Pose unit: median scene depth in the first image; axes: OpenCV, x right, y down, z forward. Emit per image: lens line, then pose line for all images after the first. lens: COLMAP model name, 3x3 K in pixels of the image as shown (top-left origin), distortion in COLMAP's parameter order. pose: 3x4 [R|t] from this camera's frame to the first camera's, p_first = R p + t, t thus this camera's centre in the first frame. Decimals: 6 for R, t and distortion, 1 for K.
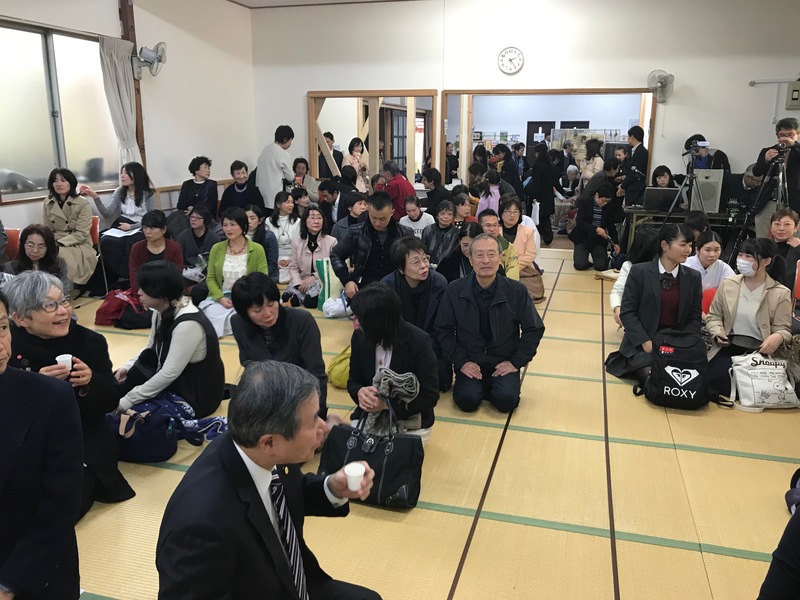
lens RADIAL K [[654.3, 0, 398.4], [0, 654.3, 298.9], [0, 0, 1]] dist [0.000901, -0.003047]
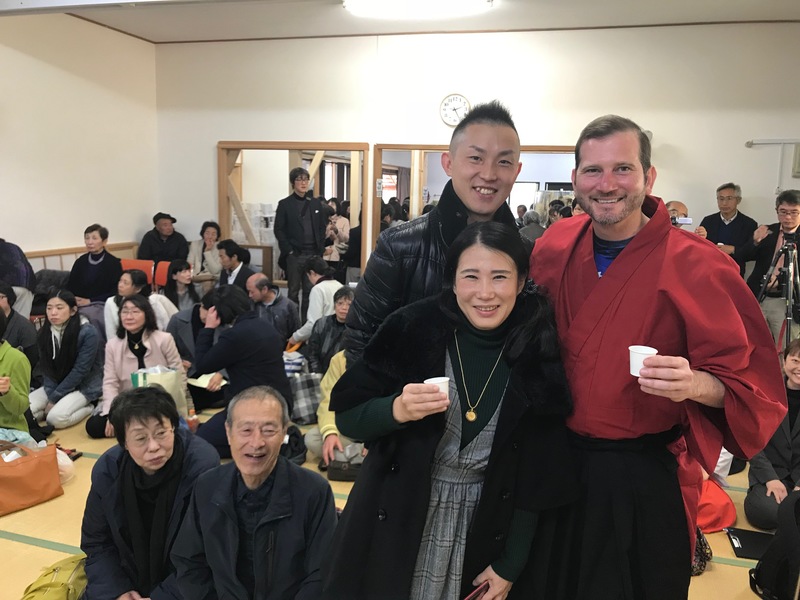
lens RADIAL K [[654.3, 0, 401.7], [0, 654.3, 301.4], [0, 0, 1]] dist [0.000901, -0.003047]
pose [[0.999656, 0.025537, -0.005982, 0.110921], [-0.025921, 0.996721, -0.076652, -0.057820], [0.004005, 0.076781, 0.997040, 0.190769]]
